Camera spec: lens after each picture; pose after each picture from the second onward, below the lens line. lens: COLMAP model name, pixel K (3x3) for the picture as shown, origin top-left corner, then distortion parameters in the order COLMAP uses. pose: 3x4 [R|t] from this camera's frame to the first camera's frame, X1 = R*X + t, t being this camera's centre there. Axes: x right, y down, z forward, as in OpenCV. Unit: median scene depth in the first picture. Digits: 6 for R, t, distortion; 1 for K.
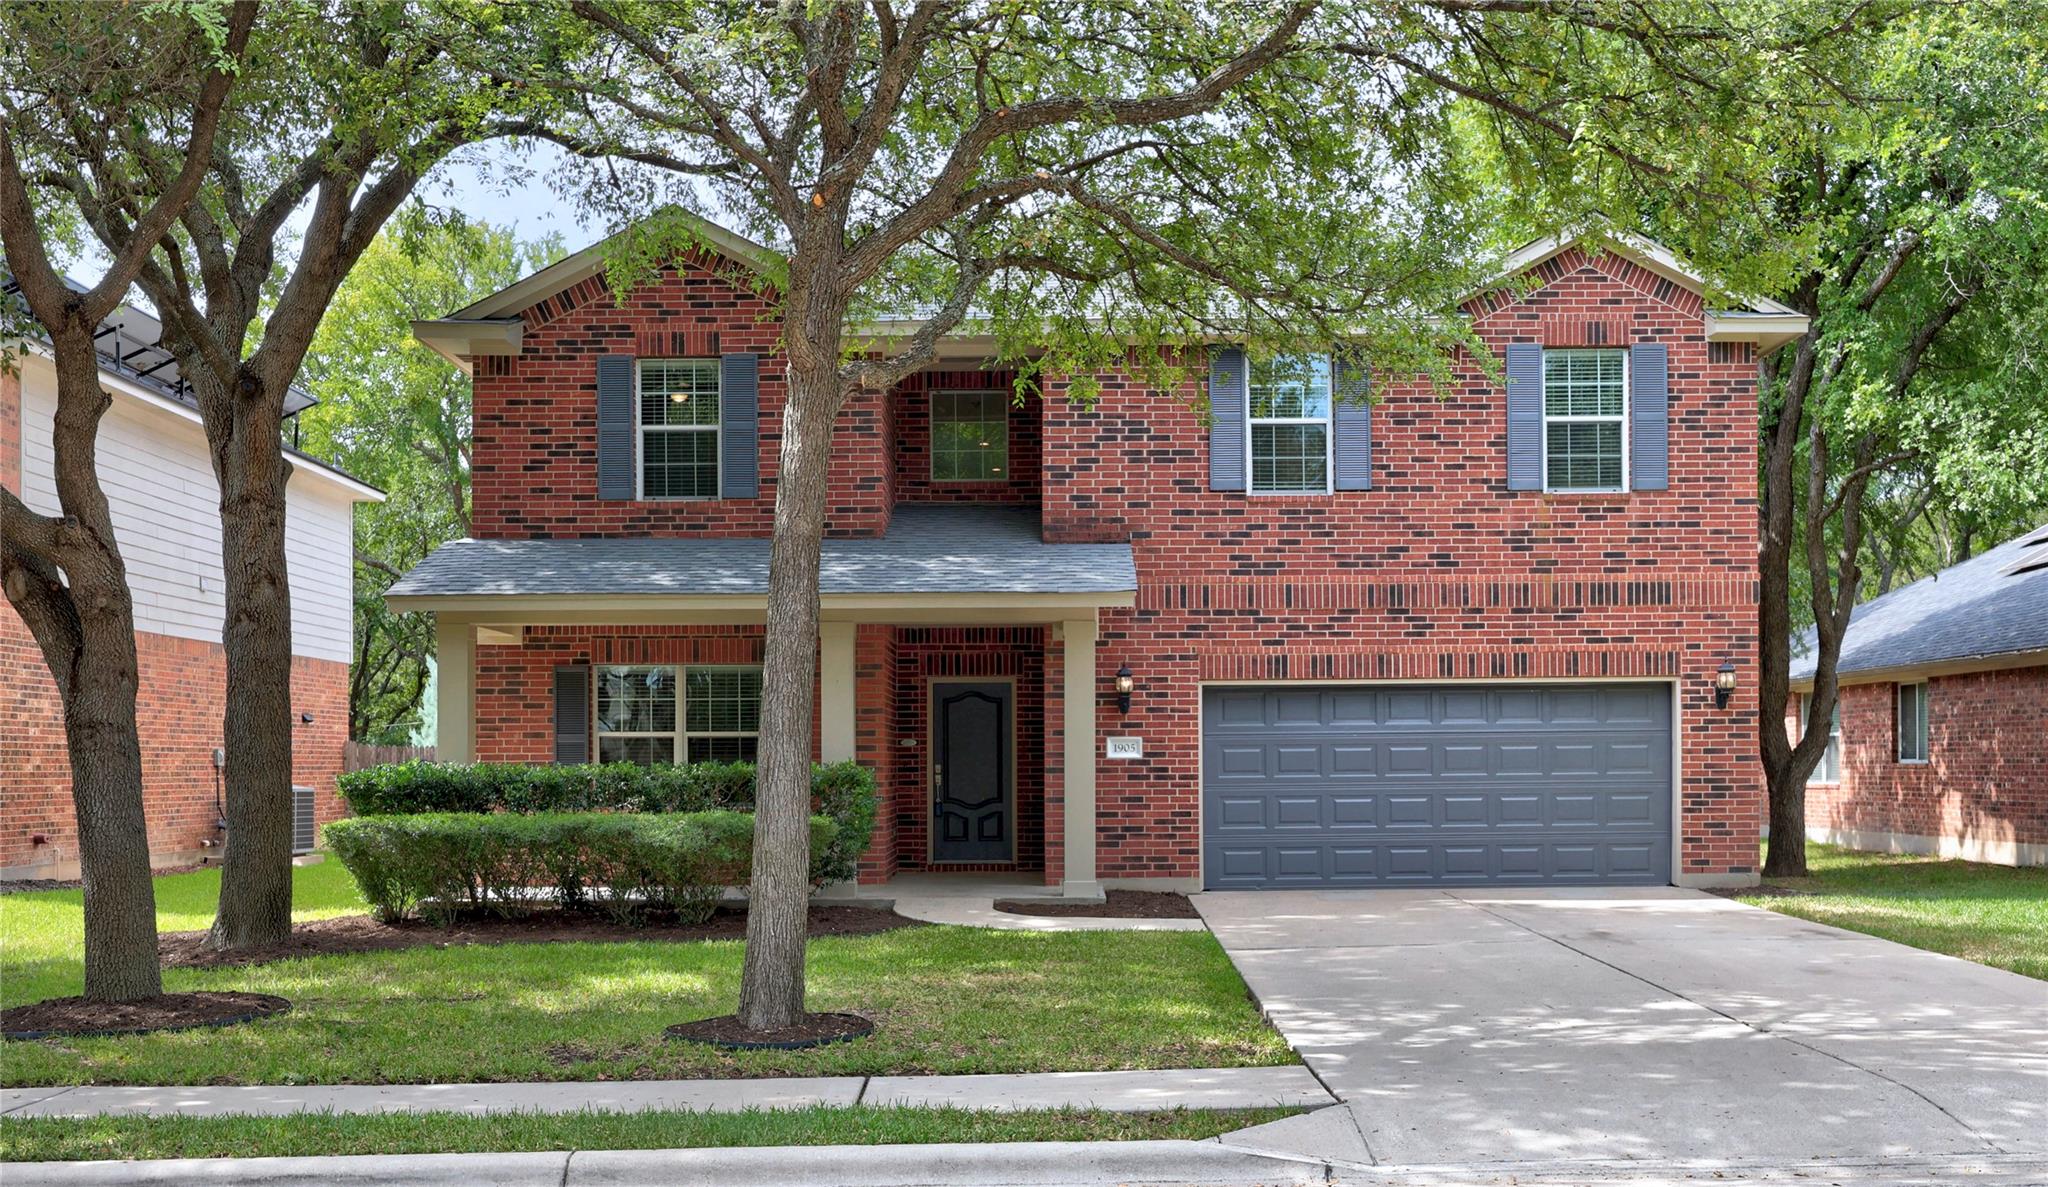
lens RADIAL K [[1926.9, 0, 1024.0], [0, 1926.9, 598.1], [0, 0, 1]] dist [-0.002853, 0.000000]
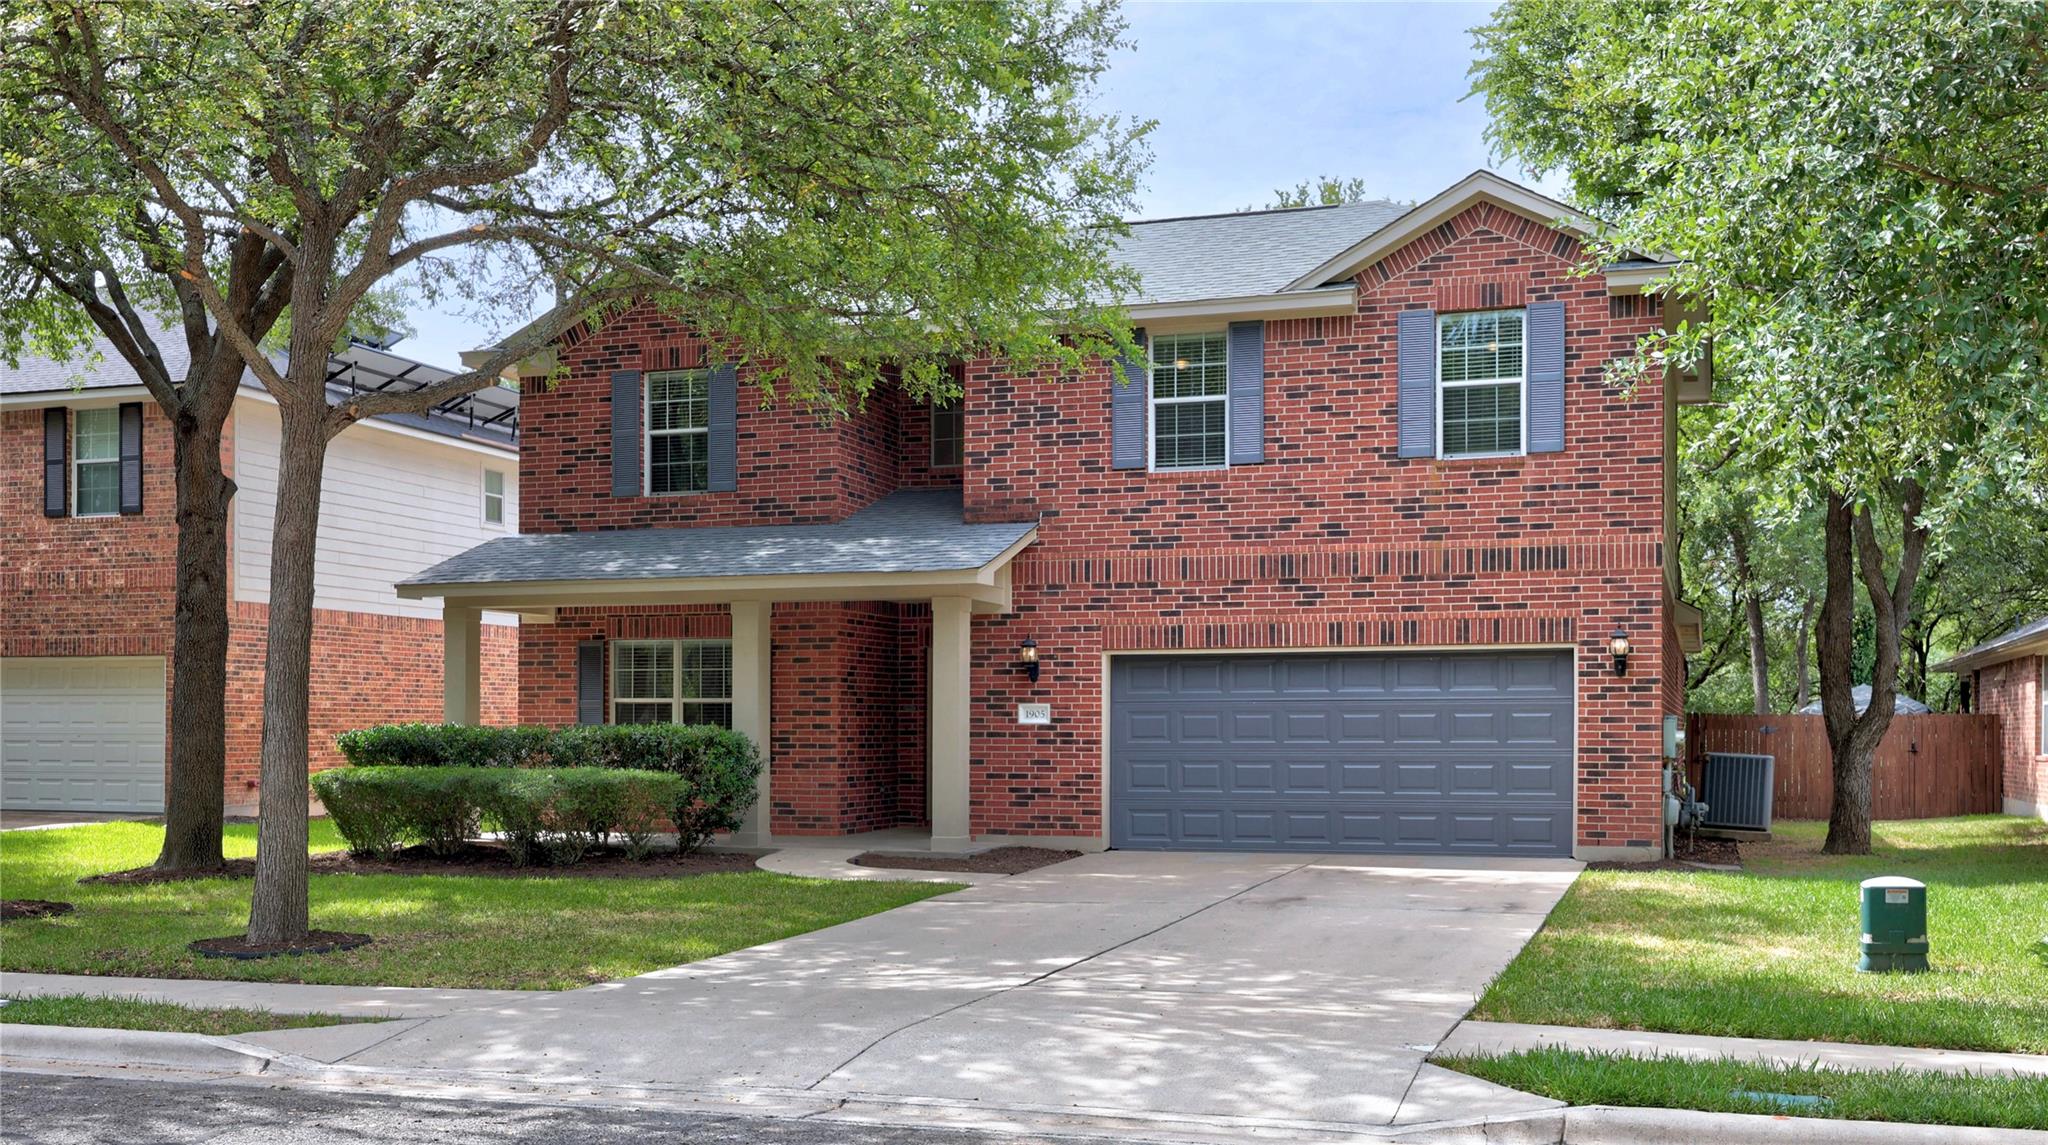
lens RADIAL K [[1883.2, 0, 1023.9], [0, 1883.2, 571.2], [0, 0, 1]] dist [-0.004064, 0.000000]
pose [[0.946748, -0.019884, -0.321361, 0.380492], [0.021399, 0.999770, 0.001182, -0.002596], [0.321264, -0.007996, 0.946956, 0.011055]]
